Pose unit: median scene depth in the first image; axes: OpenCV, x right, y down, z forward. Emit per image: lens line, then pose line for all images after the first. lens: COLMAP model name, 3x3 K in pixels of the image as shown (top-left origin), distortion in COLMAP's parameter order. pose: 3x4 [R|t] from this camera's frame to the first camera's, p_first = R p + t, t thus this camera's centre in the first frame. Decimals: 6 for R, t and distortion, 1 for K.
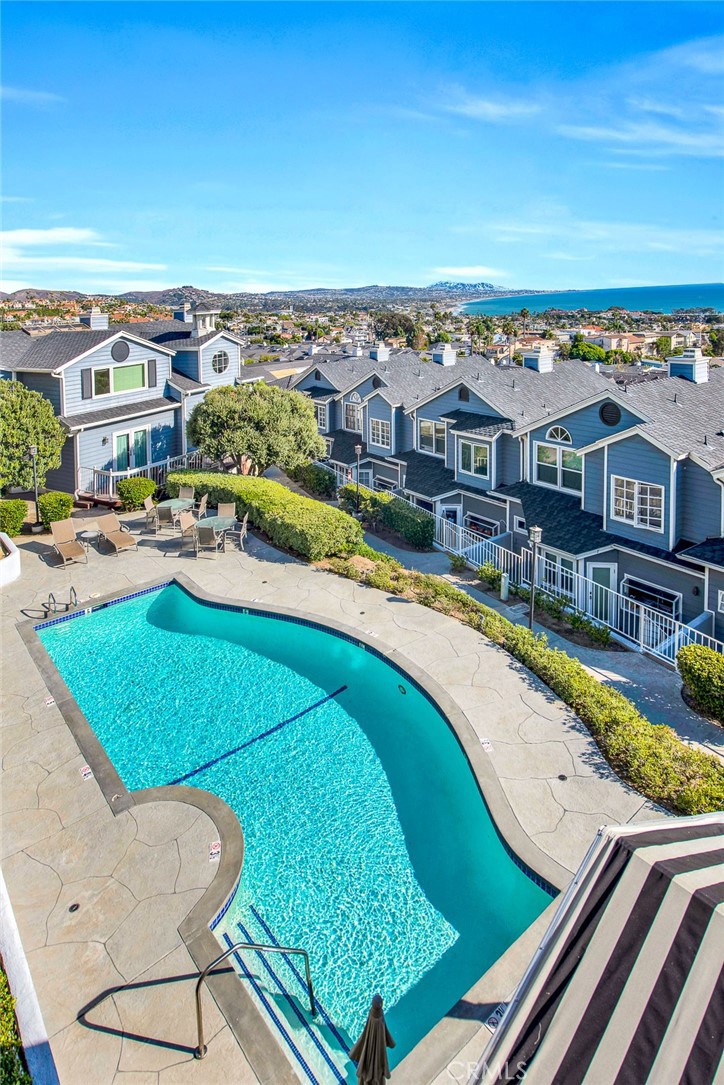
lens RADIAL K [[534.9, 0, 363.0], [0, 534.9, 610.8], [0, 0, 1]] dist [-0.001456, -0.000256]
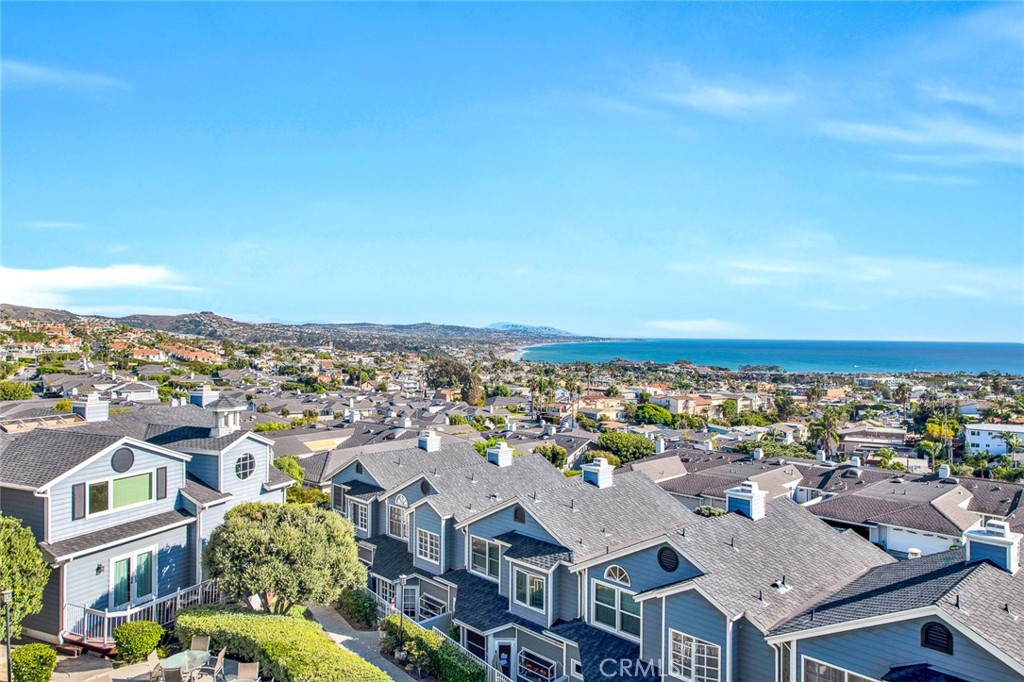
lens RADIAL K [[659.8, 0, 512.0], [0, 659.8, 341.0], [0, 0, 1]] dist [0.001292, -0.000322]
pose [[0.990620, 0.014340, 0.135894, 0.015871], [-0.008367, 0.998978, -0.044426, -0.635382], [-0.136392, 0.042872, 0.989727, -0.136568]]
